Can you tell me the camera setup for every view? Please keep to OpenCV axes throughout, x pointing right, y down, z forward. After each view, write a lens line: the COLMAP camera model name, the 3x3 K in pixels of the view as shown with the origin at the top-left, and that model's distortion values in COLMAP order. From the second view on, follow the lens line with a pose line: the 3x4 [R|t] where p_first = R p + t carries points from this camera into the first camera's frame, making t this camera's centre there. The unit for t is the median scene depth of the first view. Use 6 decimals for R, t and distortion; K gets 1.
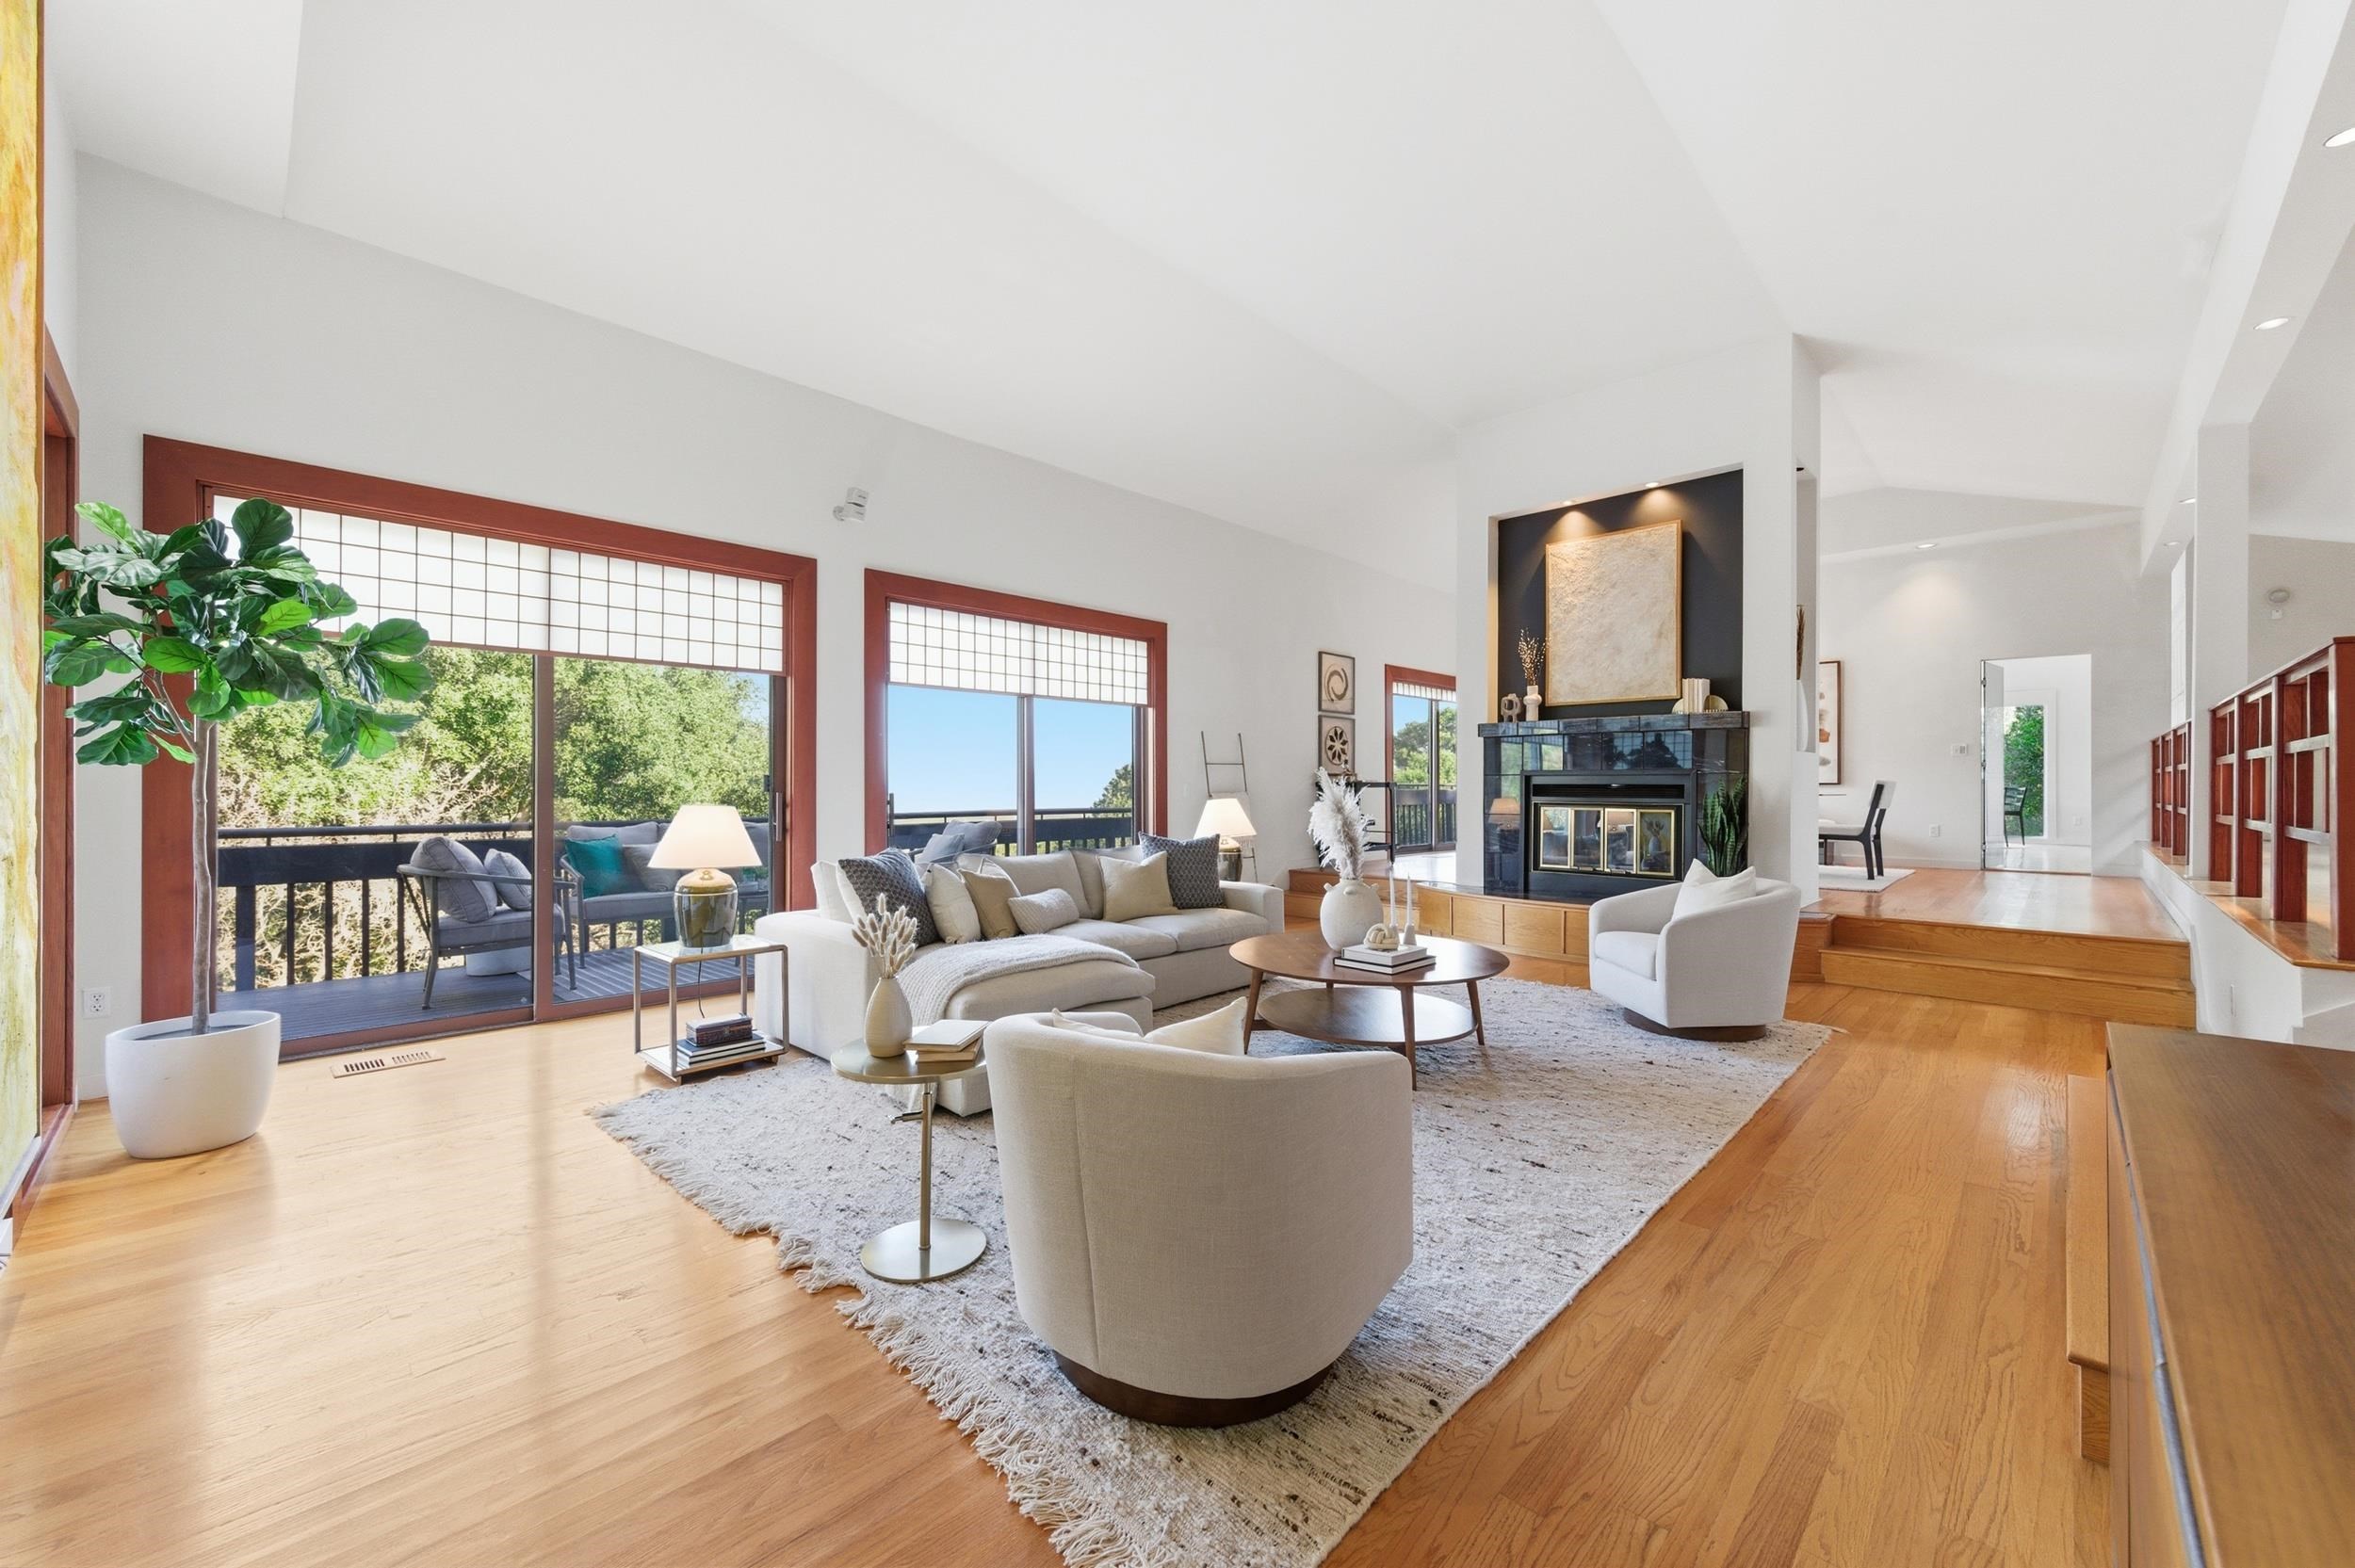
lens RADIAL K [[914.4, 0, 1176.0], [0, 914.4, 787.7], [0, 0, 1]] dist [0.013398, 0.000084]
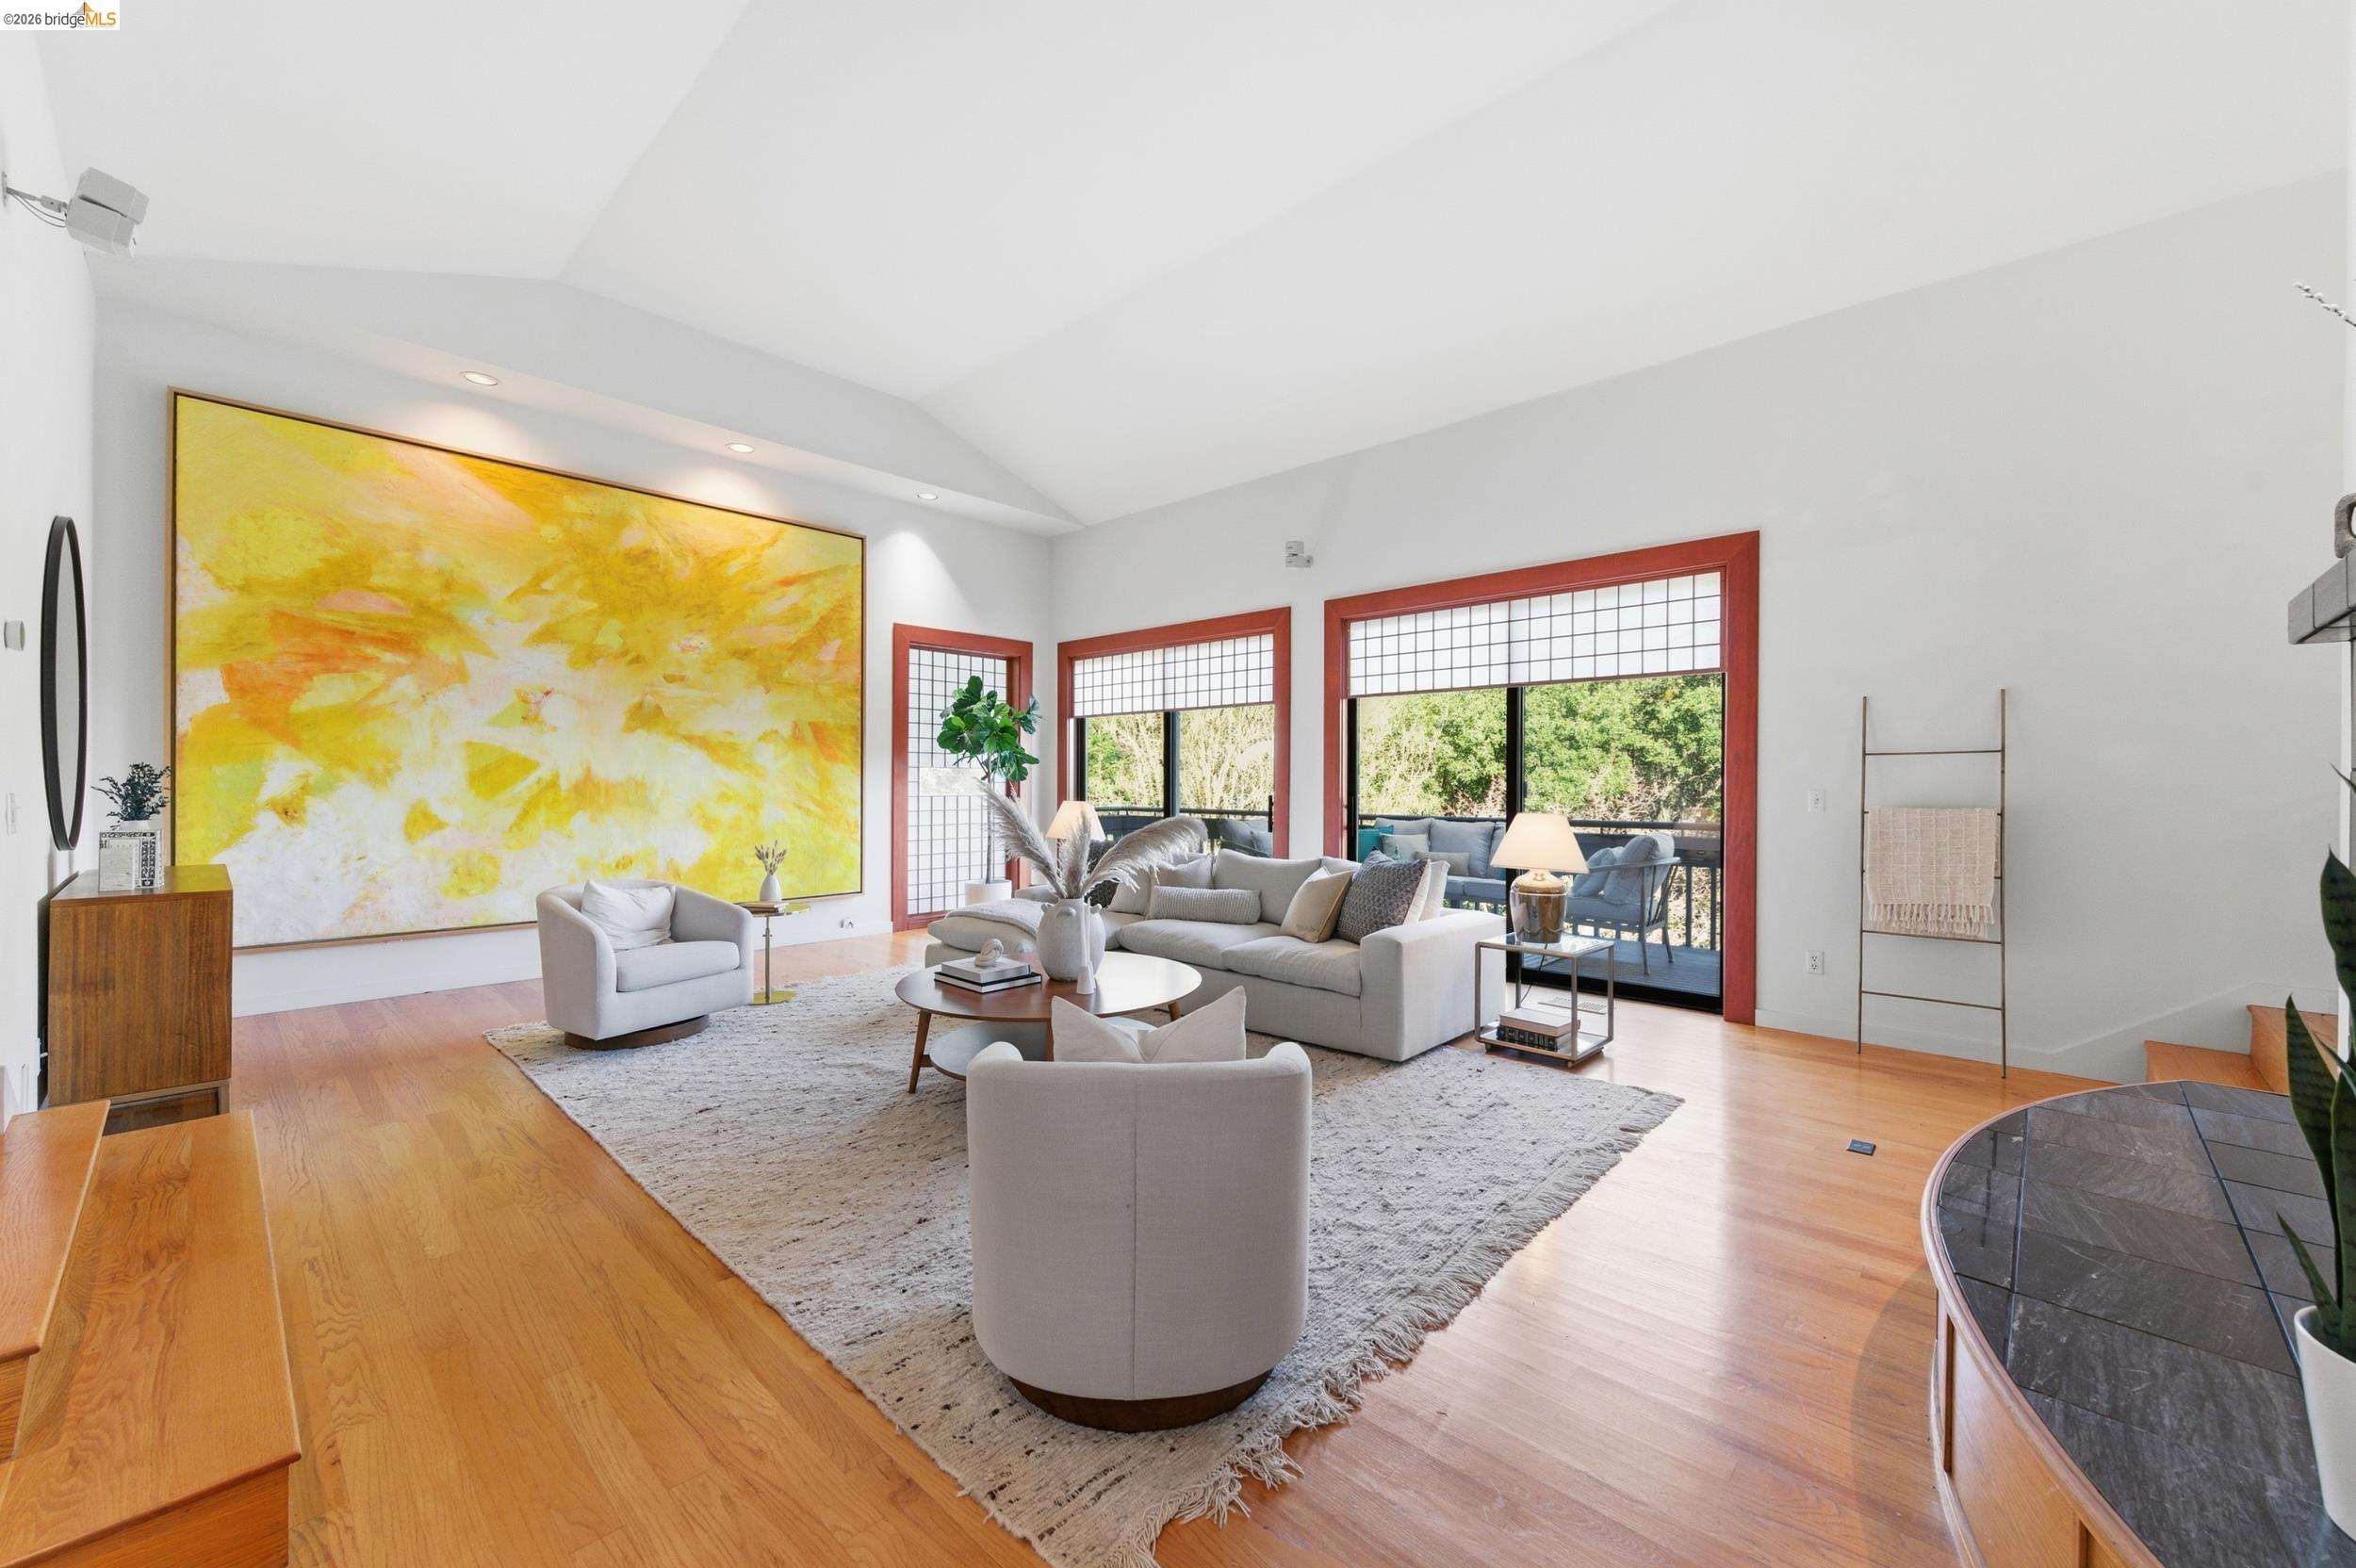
lens RADIAL K [[920.8, 0, 1174.5], [0, 920.8, 784.4], [0, 0, 1]] dist [-0.001307, -0.000273]
pose [[0.010785, -0.009156, -0.999900, 0.773292], [-0.012457, 0.999879, -0.009290, 0.001719], [0.999864, 0.012556, 0.010670, 0.777449]]
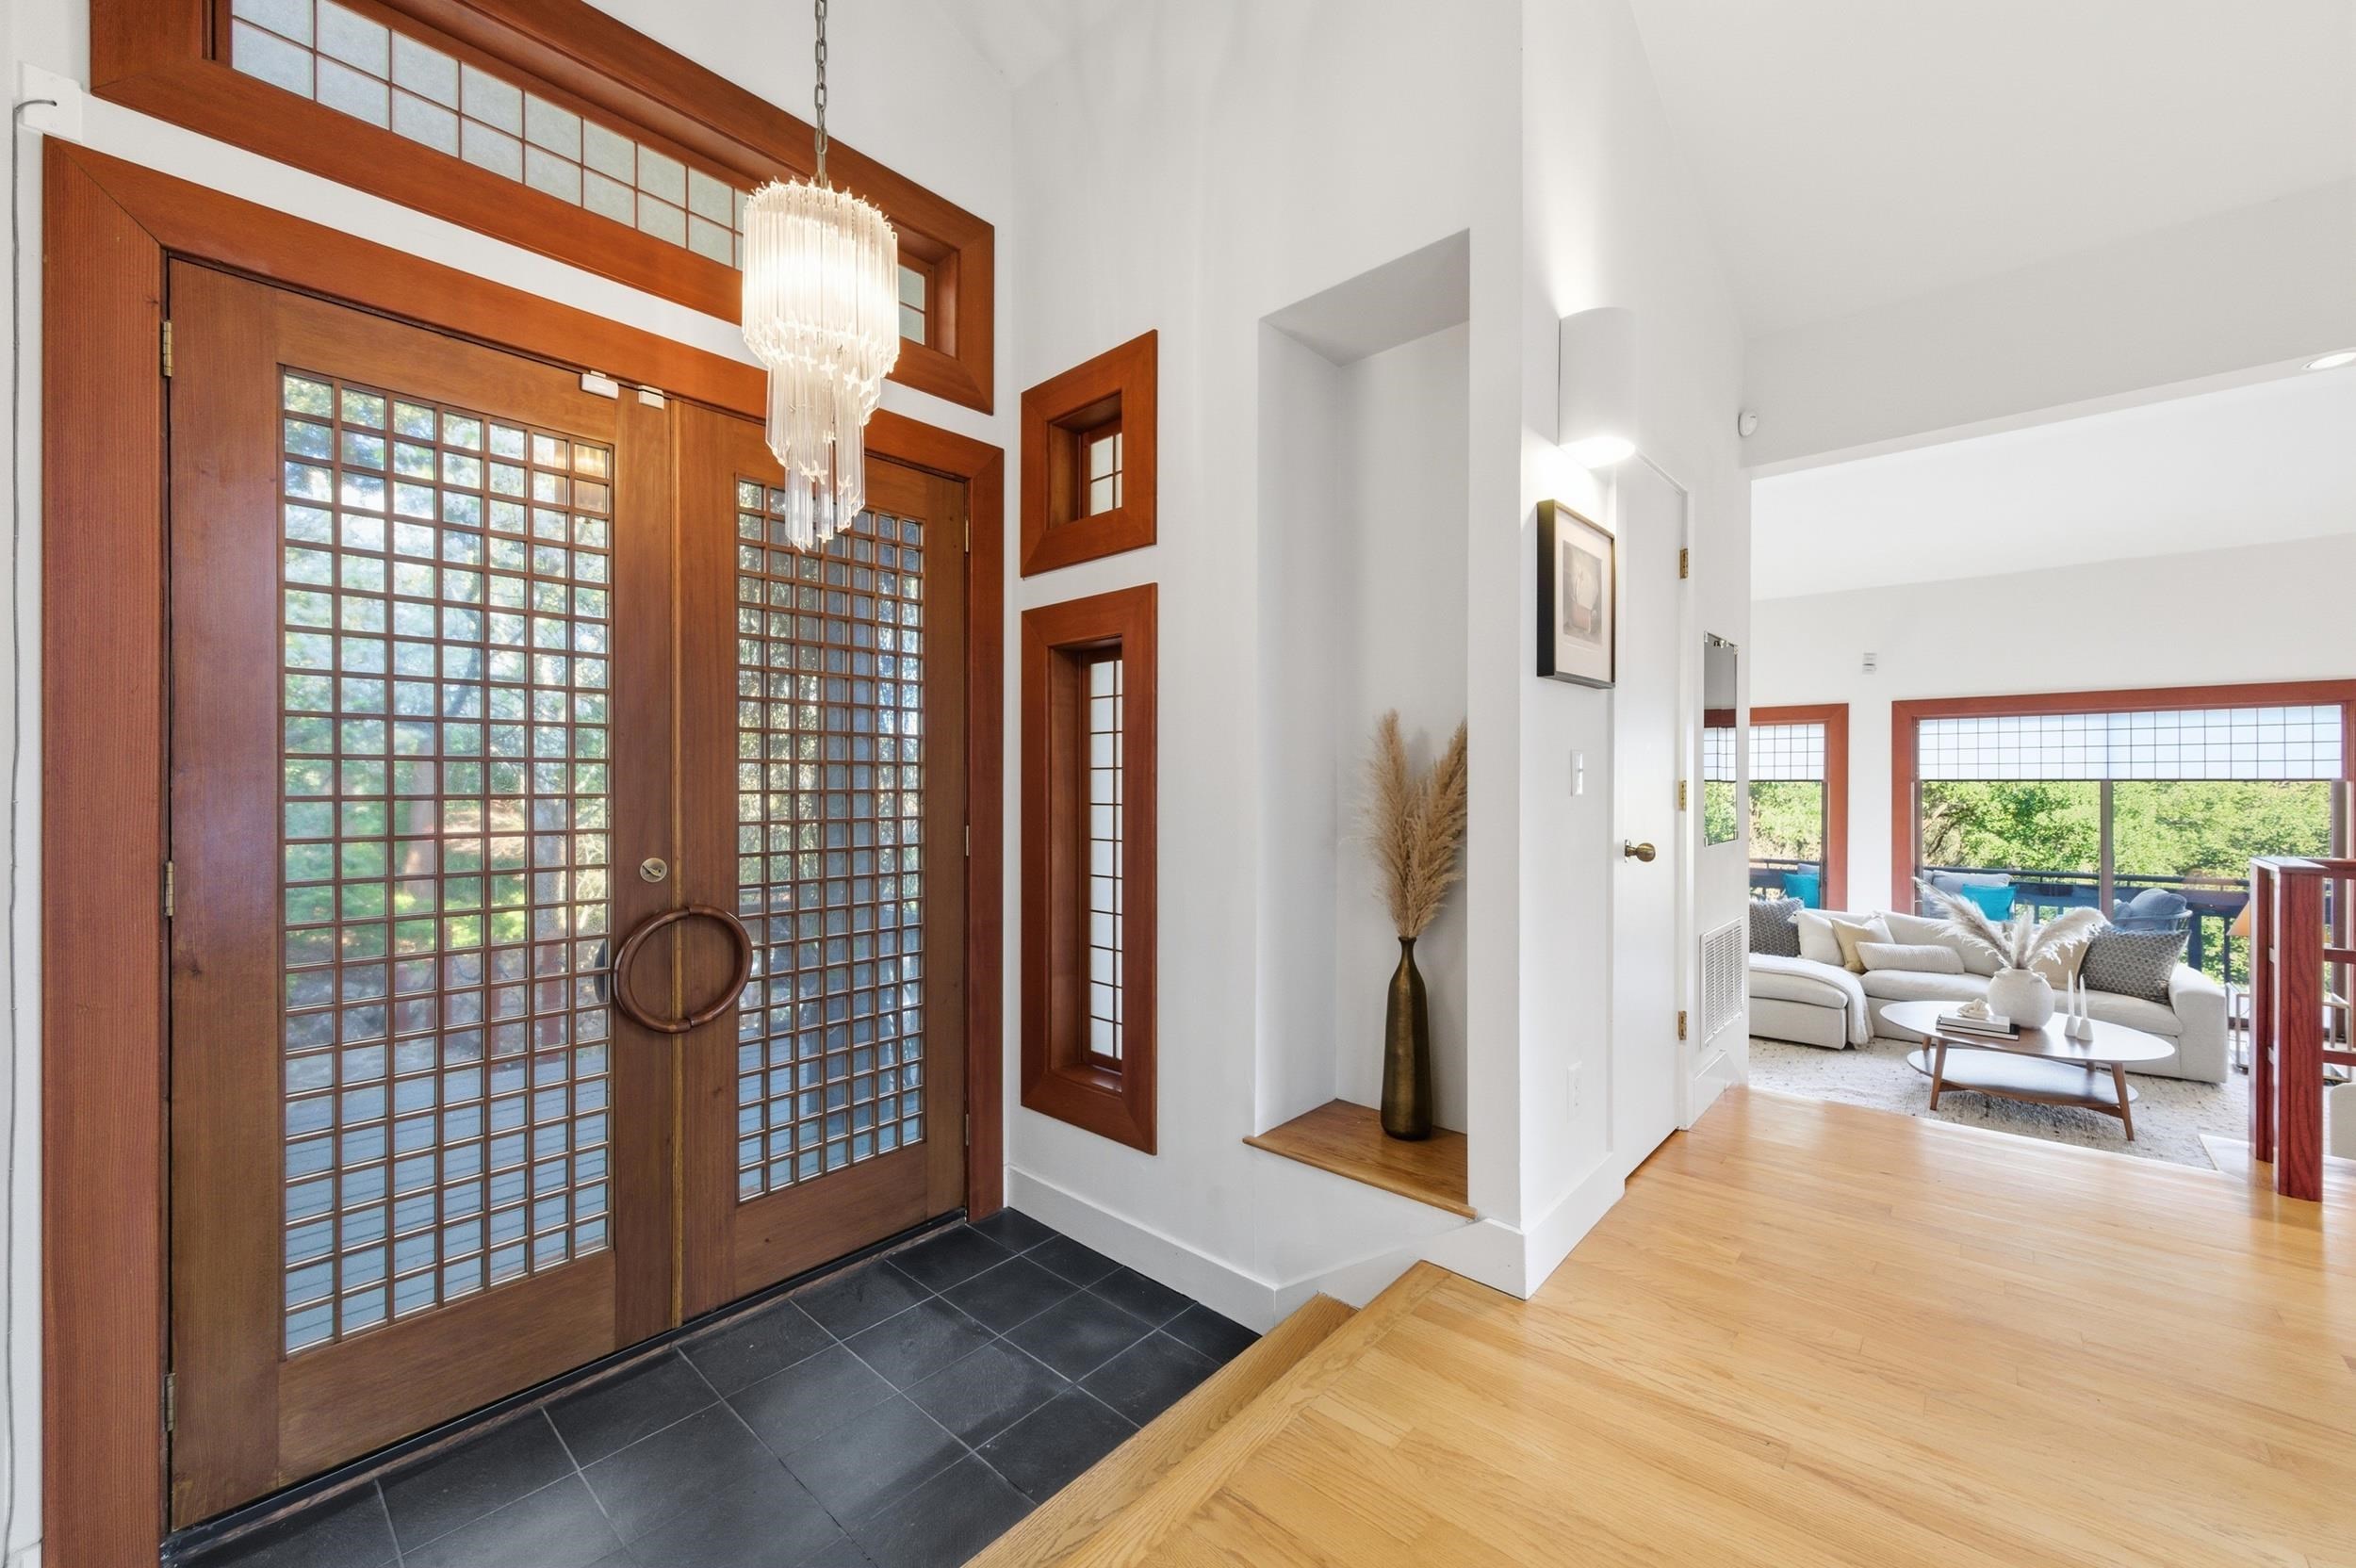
lens RADIAL K [[920.8, 0, 1180.4], [0, 920.8, 782.4], [0, 0, 1]] dist [-0.001307, -0.000273]
pose [[0.037468, -0.003993, -0.999290, 0.991556], [0.003610, 0.999986, -0.003860, -0.109702], [0.999291, -0.003463, 0.037482, -0.134904]]
